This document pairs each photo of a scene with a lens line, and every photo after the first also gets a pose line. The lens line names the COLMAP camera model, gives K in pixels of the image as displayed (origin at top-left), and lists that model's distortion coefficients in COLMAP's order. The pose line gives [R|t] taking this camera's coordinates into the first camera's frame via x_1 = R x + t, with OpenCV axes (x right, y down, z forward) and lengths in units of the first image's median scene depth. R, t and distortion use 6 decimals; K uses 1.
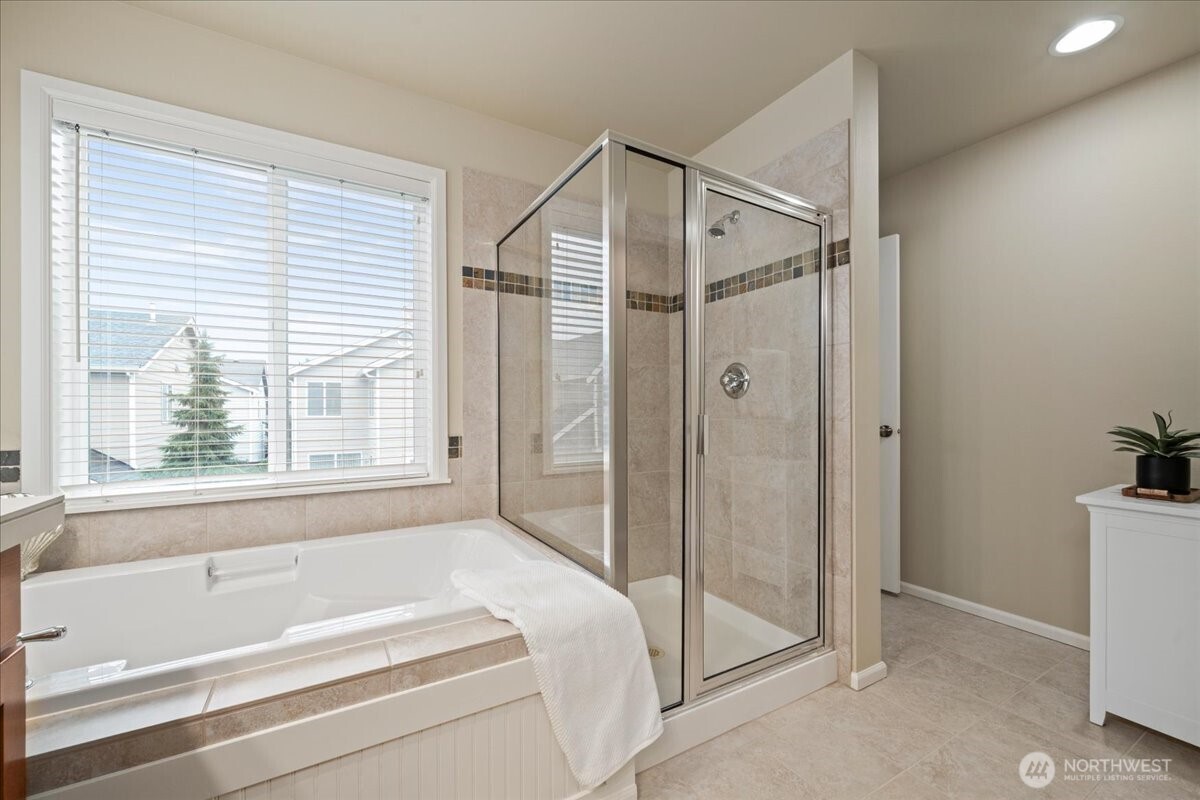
lens RADIAL K [[463.2, 0, 591.9], [0, 463.2, 408.1], [0, 0, 1]] dist [-0.002531, 0.000026]
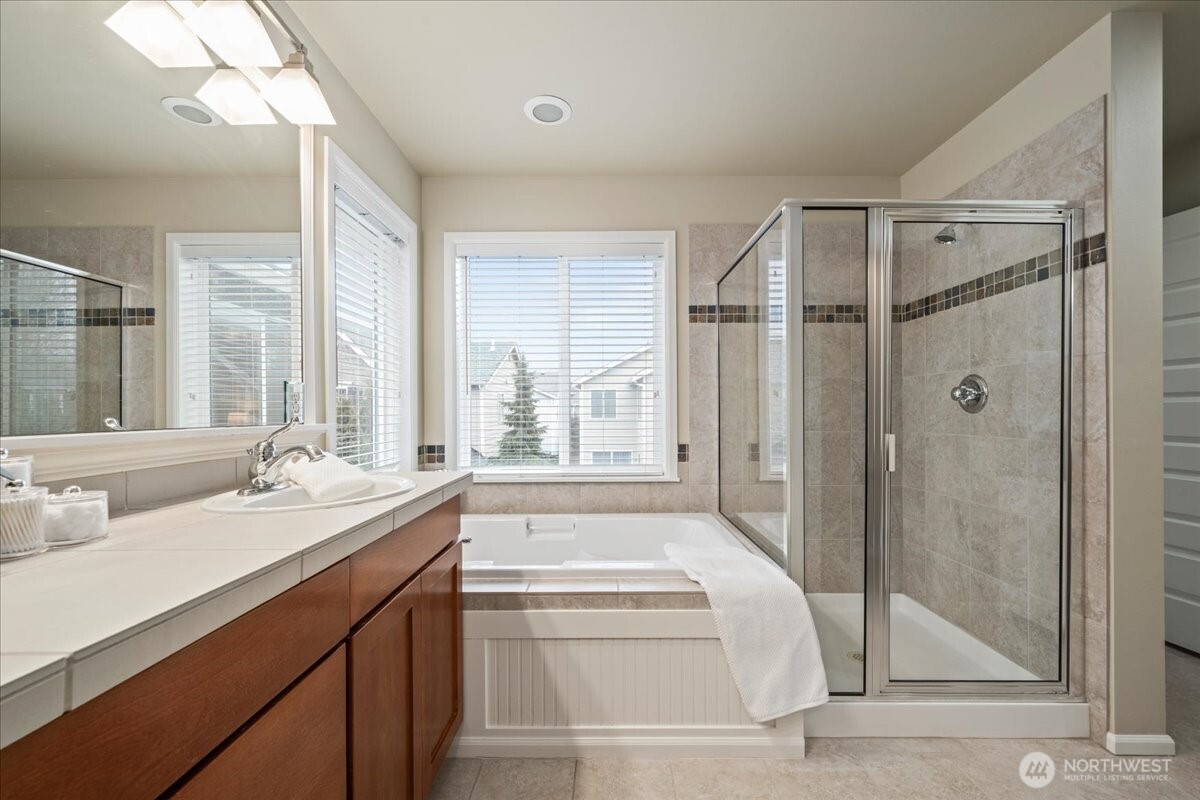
lens RADIAL K [[463.2, 0, 609.2], [0, 463.2, 411.9], [0, 0, 1]] dist [-0.002531, 0.000026]
pose [[0.871093, -0.000825, -0.491118, 0.165240], [0.002082, 0.999996, 0.002014, -0.033117], [0.491114, -0.002777, 0.871091, -0.206674]]
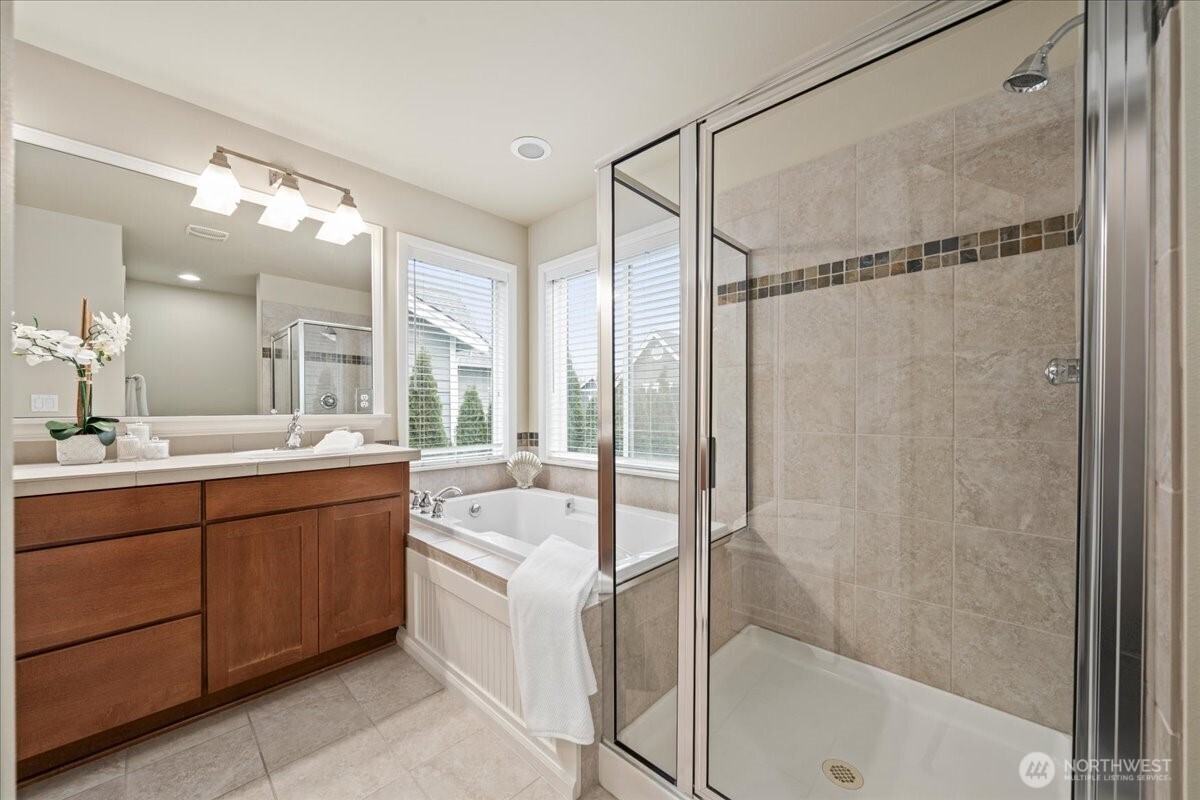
lens RADIAL K [[428.3, 0, 600.3], [0, 428.3, 408.0], [0, 0, 1]] dist [-0.005152, 0.000008]
pose [[0.311708, 0.001516, -0.950177, 0.697339], [0.000726, 0.999998, 0.001834, -0.028571], [0.950178, -0.001261, 0.311707, 0.505692]]
